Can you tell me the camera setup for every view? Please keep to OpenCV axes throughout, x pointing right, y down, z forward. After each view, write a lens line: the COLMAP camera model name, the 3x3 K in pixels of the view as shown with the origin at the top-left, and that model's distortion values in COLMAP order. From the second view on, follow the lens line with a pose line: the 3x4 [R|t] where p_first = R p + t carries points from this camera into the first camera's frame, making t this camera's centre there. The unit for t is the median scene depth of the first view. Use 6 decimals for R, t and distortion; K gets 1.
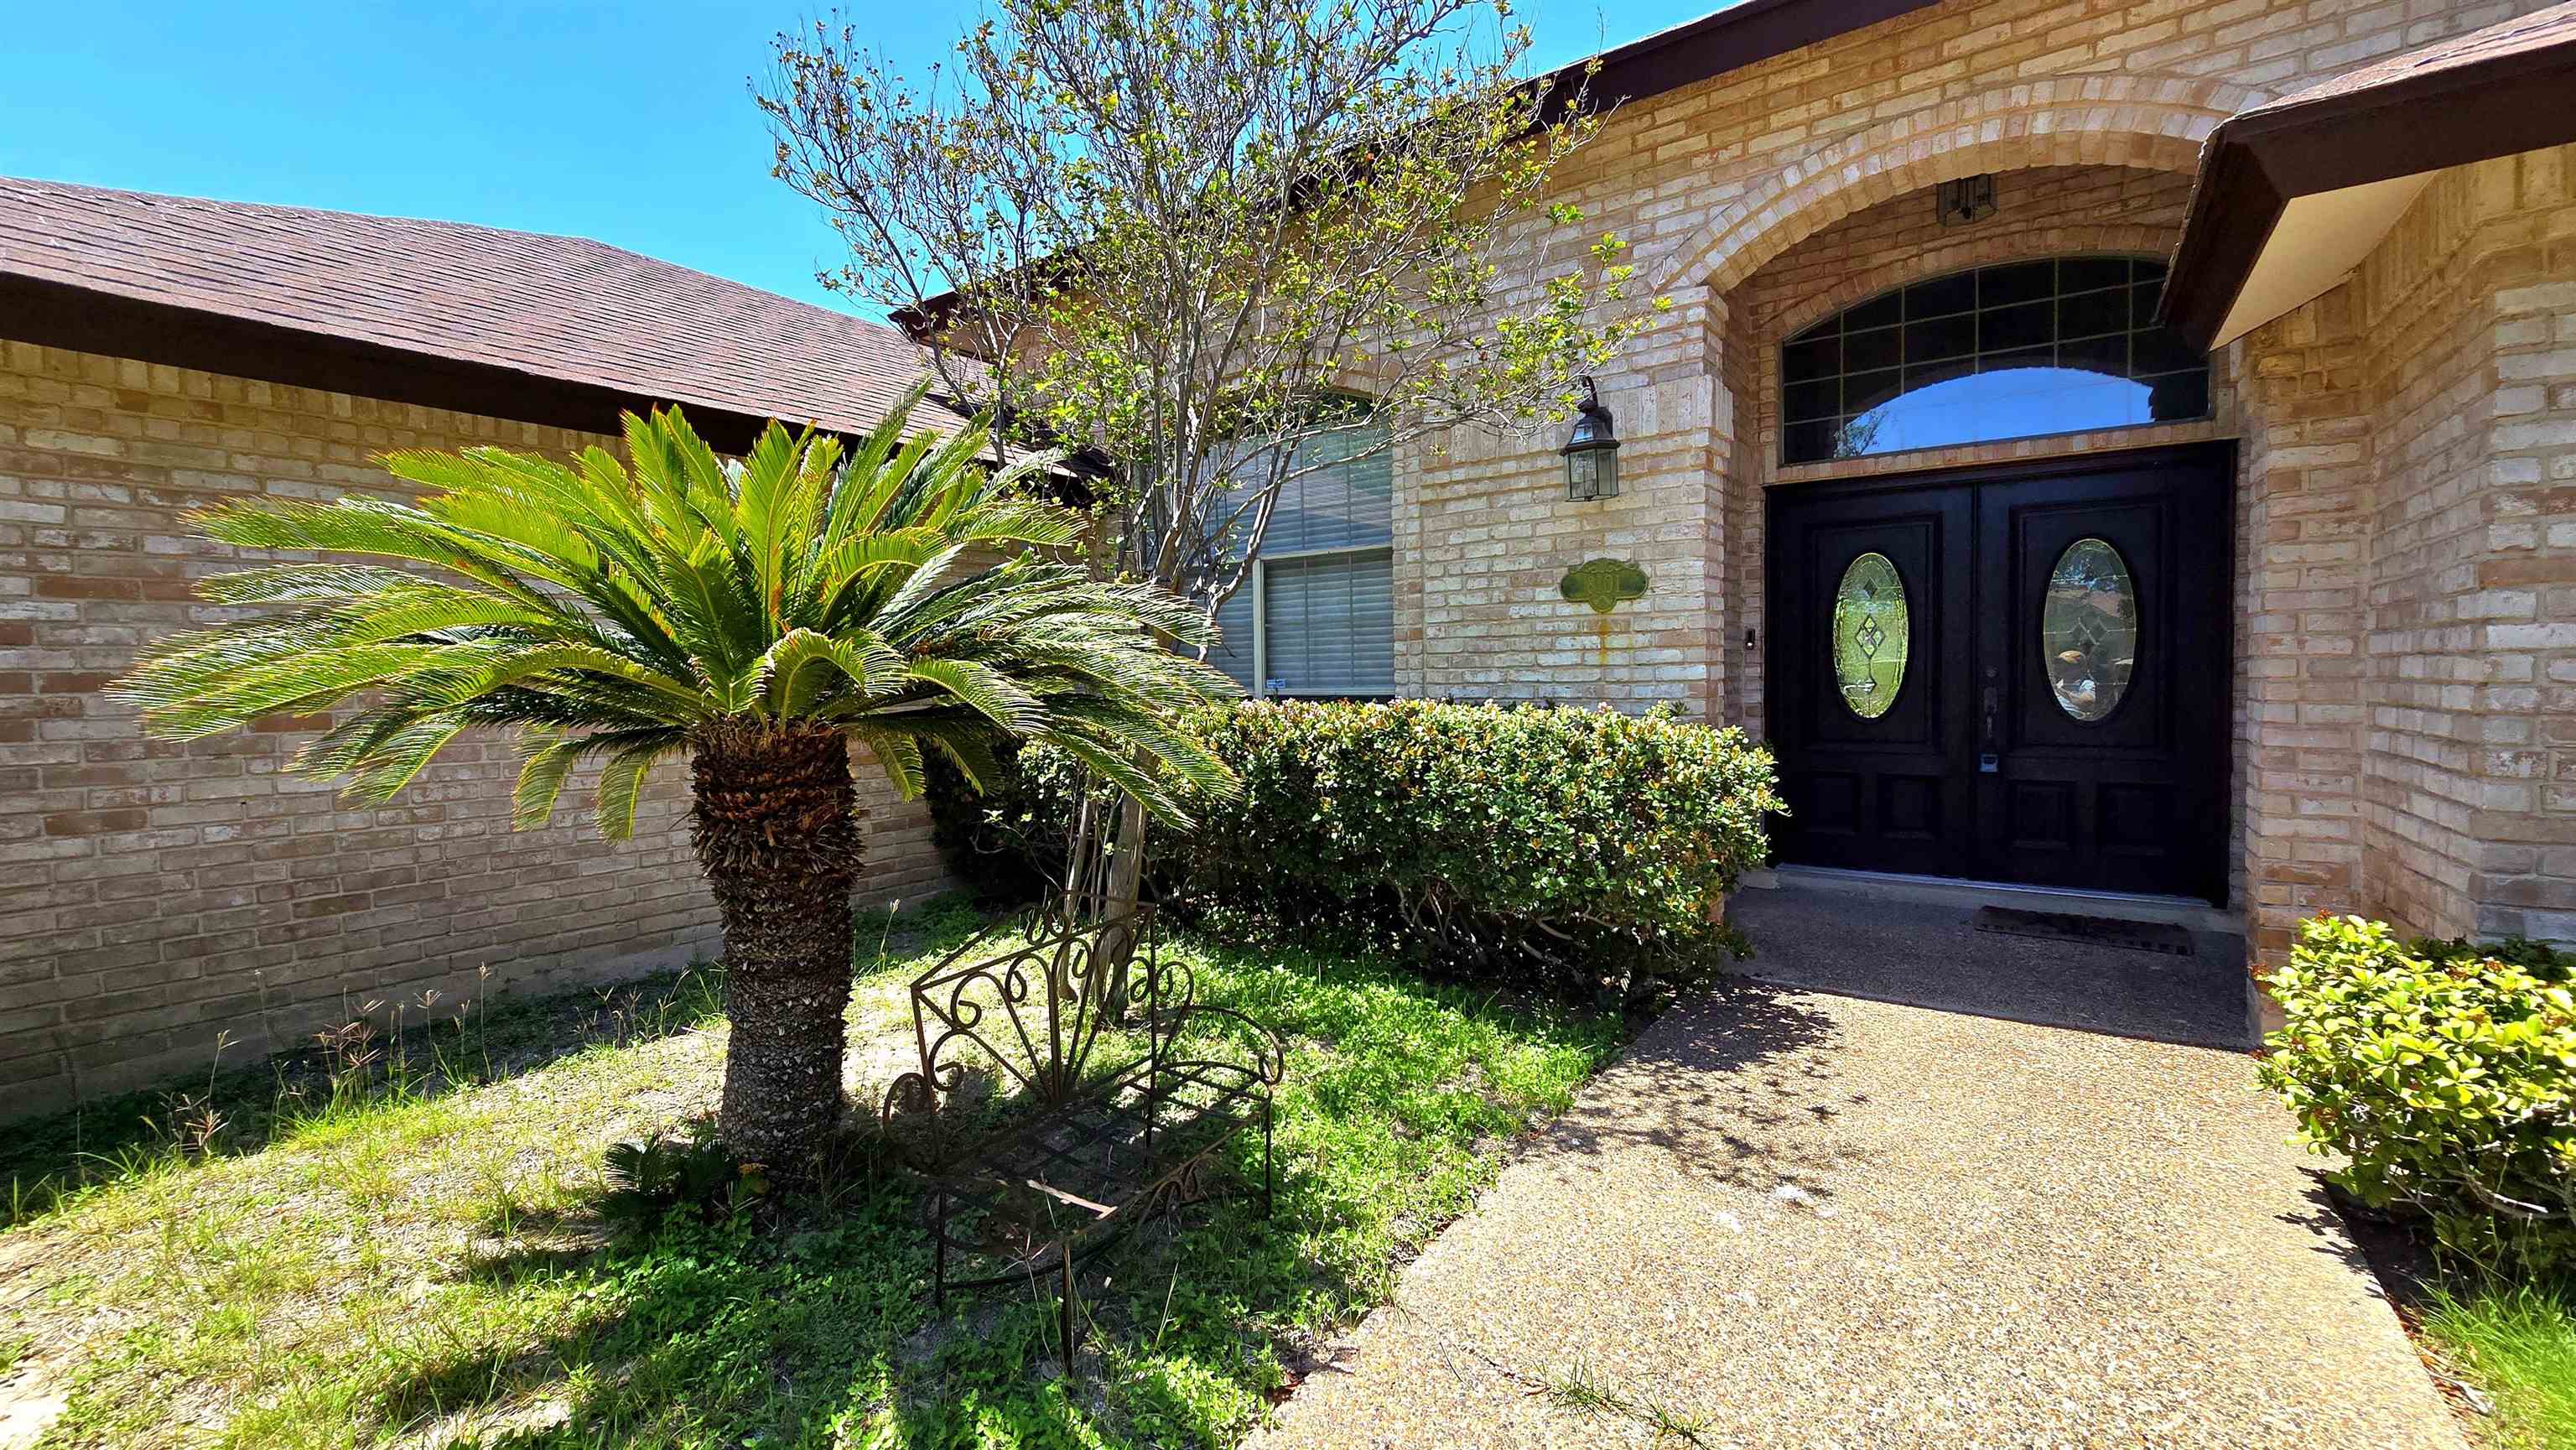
lens RADIAL K [[1052.1, 0, 1295.8], [0, 1052.1, 722.5], [0, 0, 1]] dist [-0.008657, 0.003375]
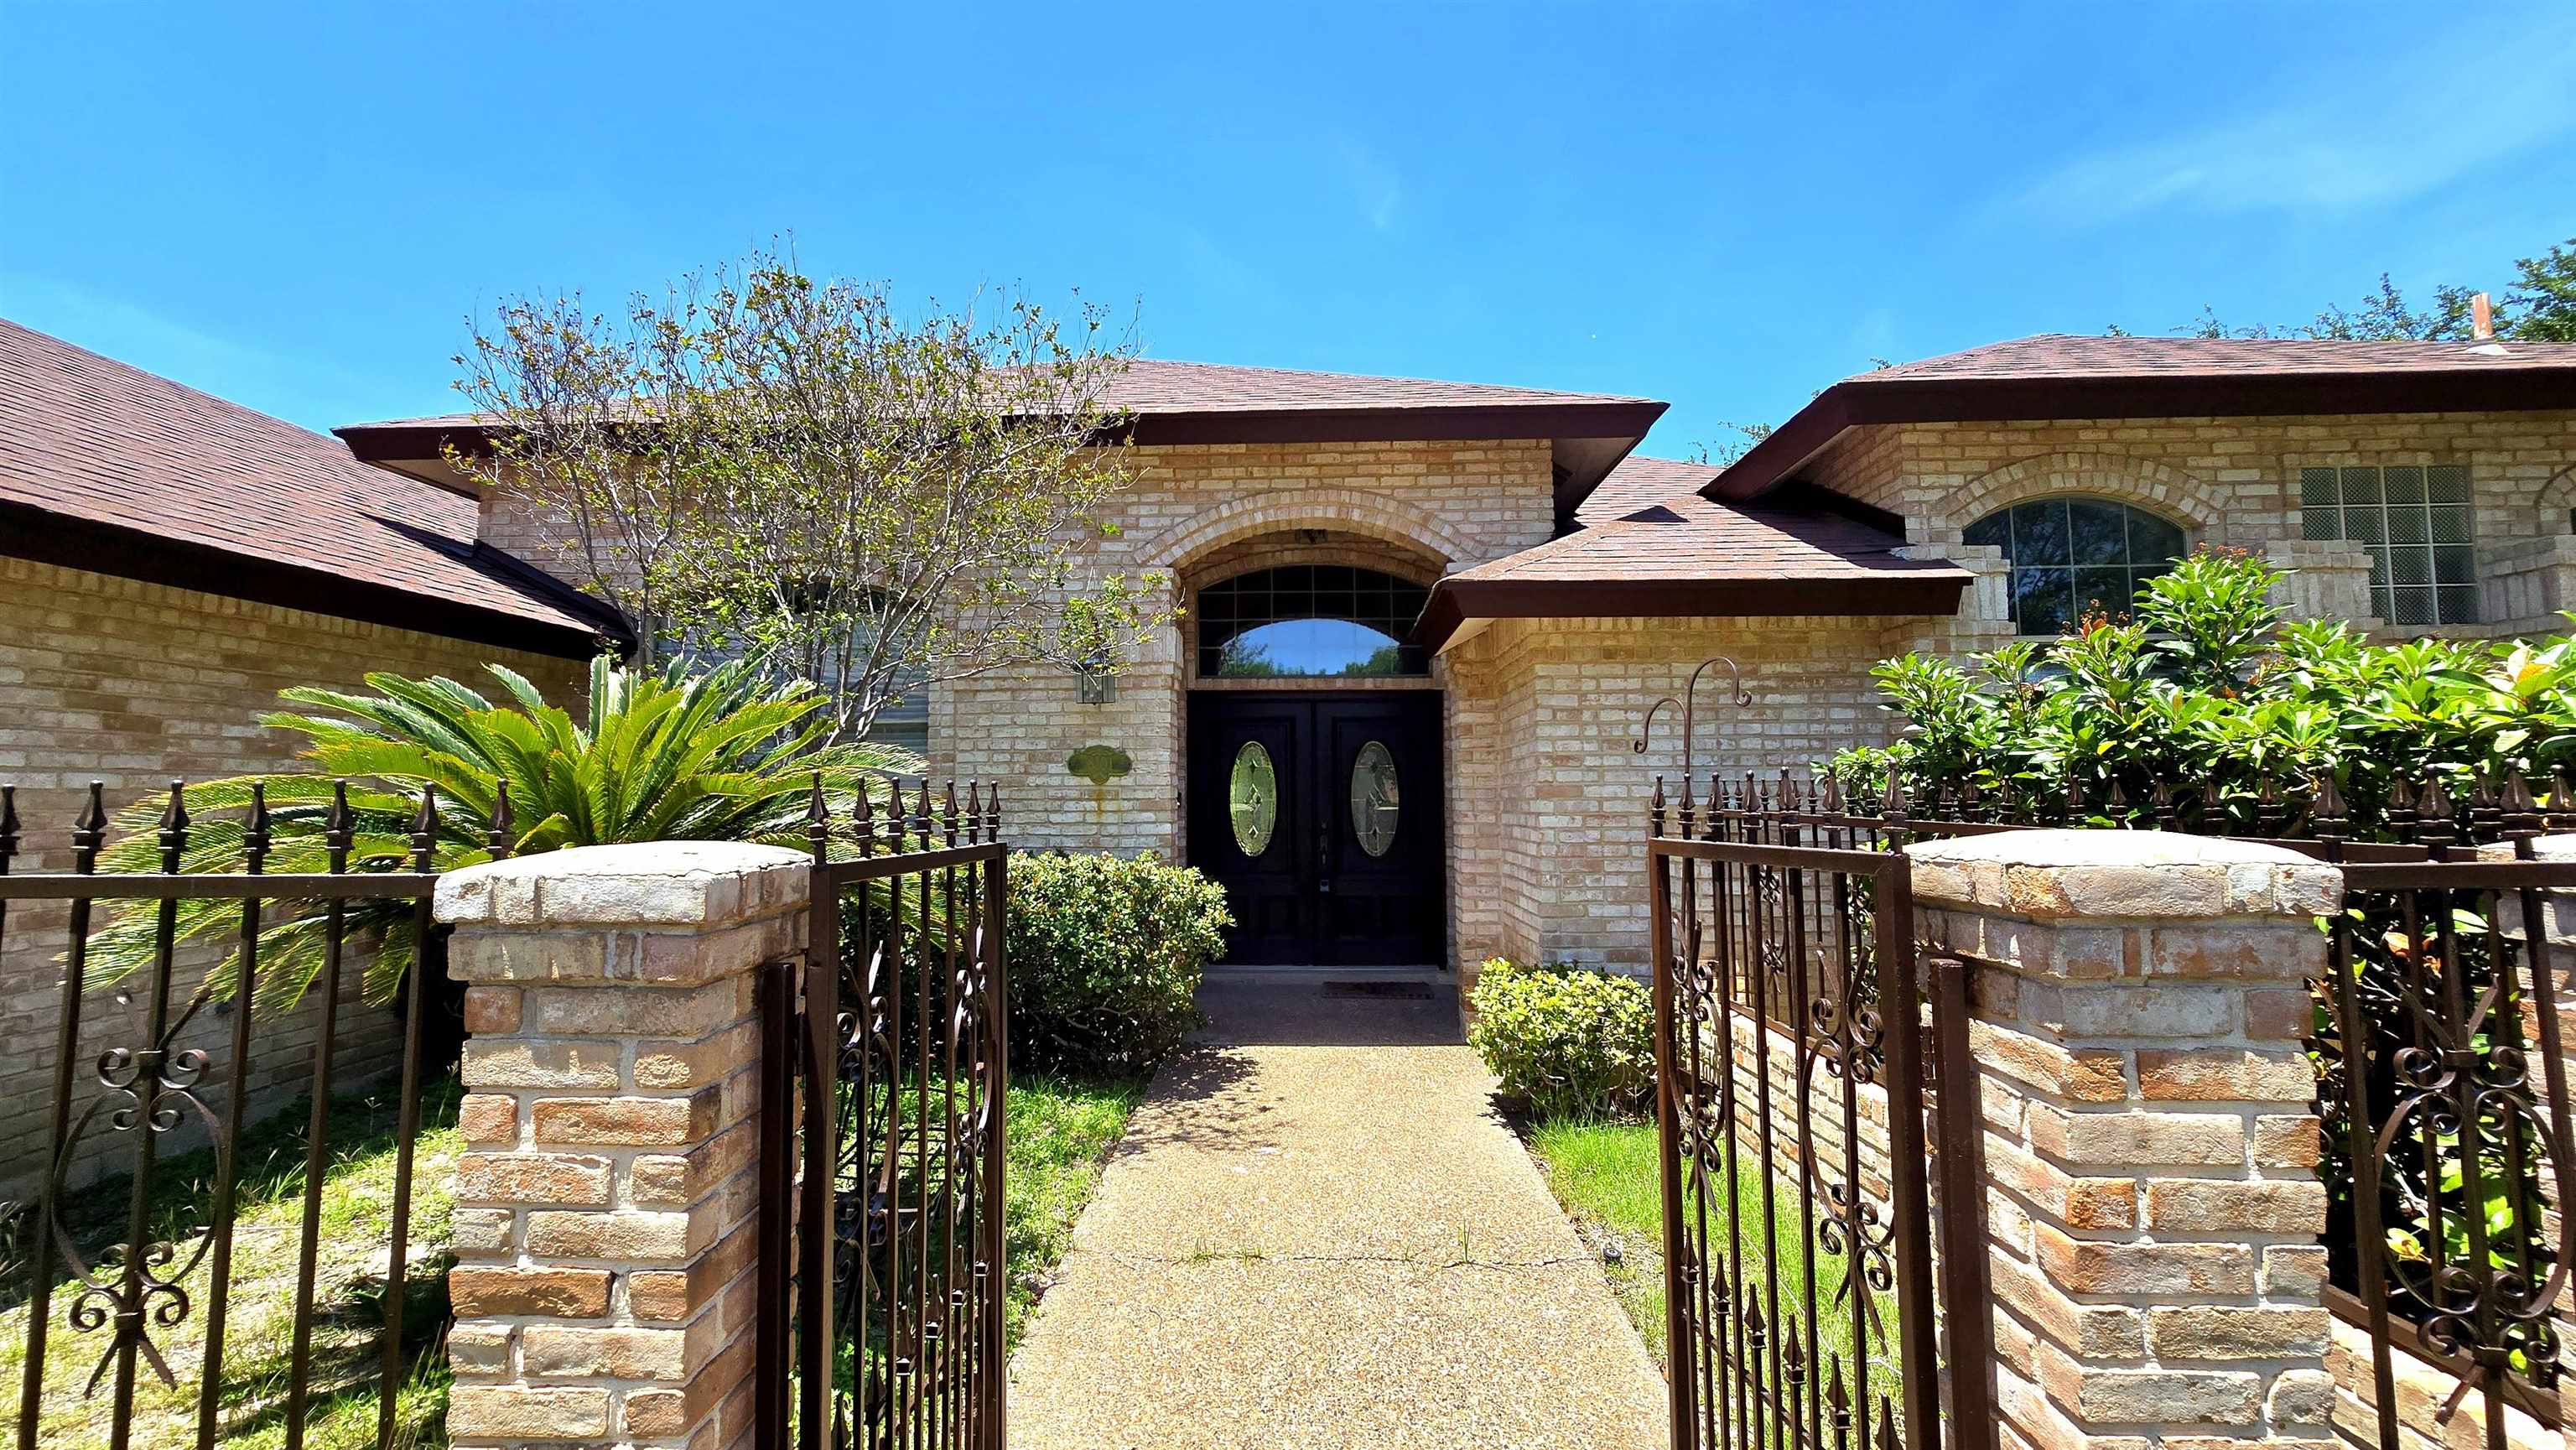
lens RADIAL K [[1052.1, 0, 1285.1], [0, 1052.1, 734.5], [0, 0, 1]] dist [-0.008657, 0.003375]
pose [[0.830650, 0.052466, 0.554318, -0.304389], [0.012954, 0.993460, -0.113442, -0.011555], [-0.556645, 0.101412, 0.824538, -0.307384]]
